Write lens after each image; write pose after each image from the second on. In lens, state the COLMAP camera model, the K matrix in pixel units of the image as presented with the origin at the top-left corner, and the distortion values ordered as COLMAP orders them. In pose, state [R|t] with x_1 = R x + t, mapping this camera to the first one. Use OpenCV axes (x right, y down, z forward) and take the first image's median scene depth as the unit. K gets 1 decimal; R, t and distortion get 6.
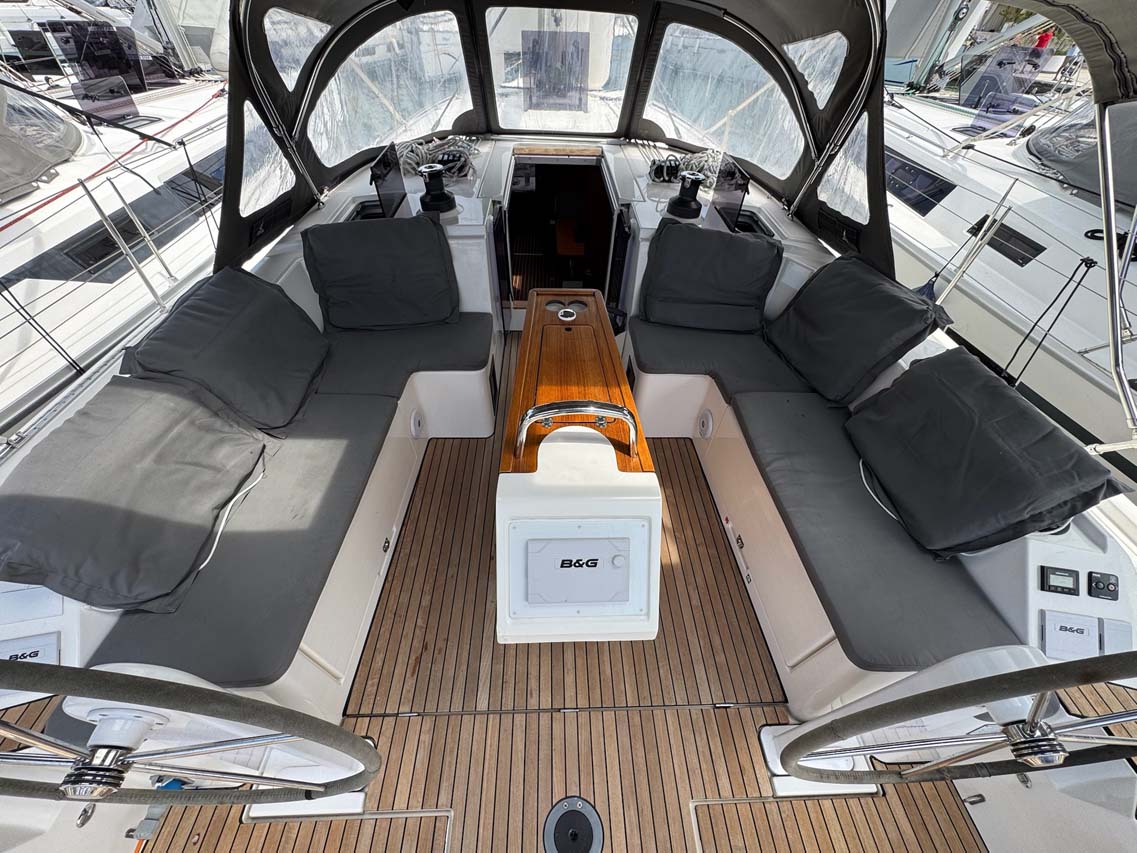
lens RADIAL K [[465.0, 0, 568.5], [0, 465.0, 426.5], [0, 0, 1]] dist [-0.000702, 0.000055]
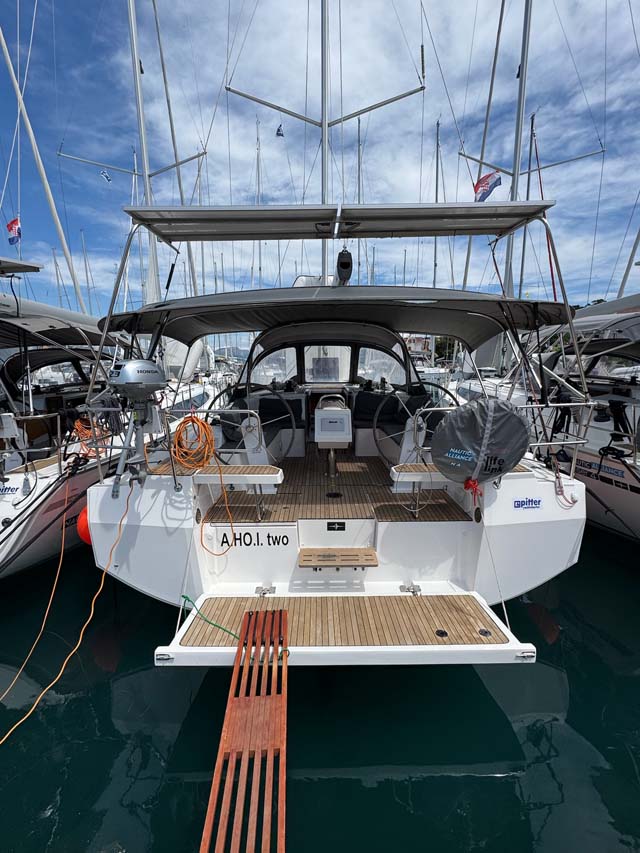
lens RADIAL K [[397.2, 0, 320.0], [0, 397.2, 426.5], [0, 0, 1]] dist [0.000068, -0.000004]
pose [[0.998743, -0.032759, -0.037949, 0.019683], [0.006168, 0.831518, -0.555464, 0.936973], [0.049751, 0.554531, 0.830674, -0.836314]]
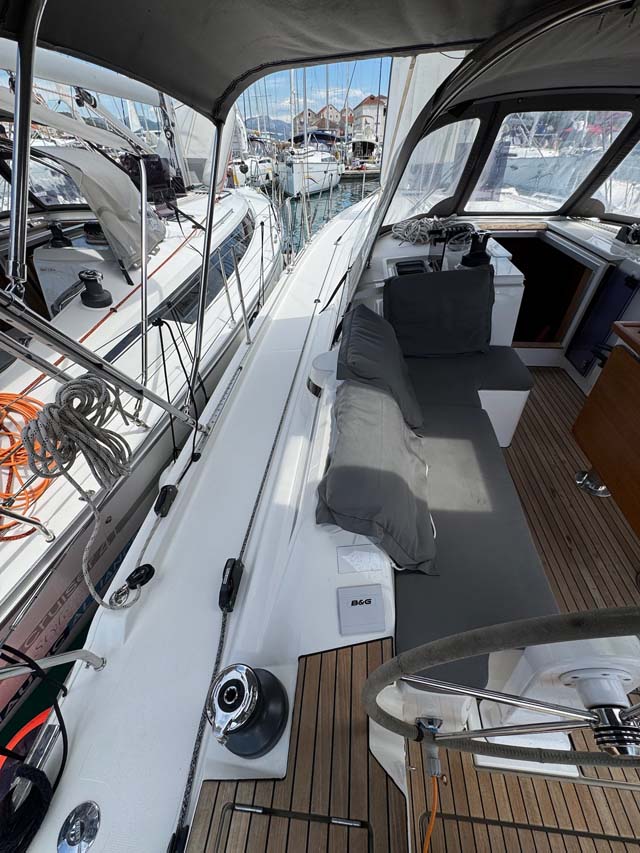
lens RADIAL K [[341.6, 0, 320.0], [0, 341.6, 426.5], [0, 0, 1]] dist [0.012782, 0.000177]
pose [[0.991809, 0.042990, -0.120279, -0.430504], [-0.049329, 0.997518, -0.050235, 0.032269], [0.117821, 0.055757, 0.991468, 0.029596]]
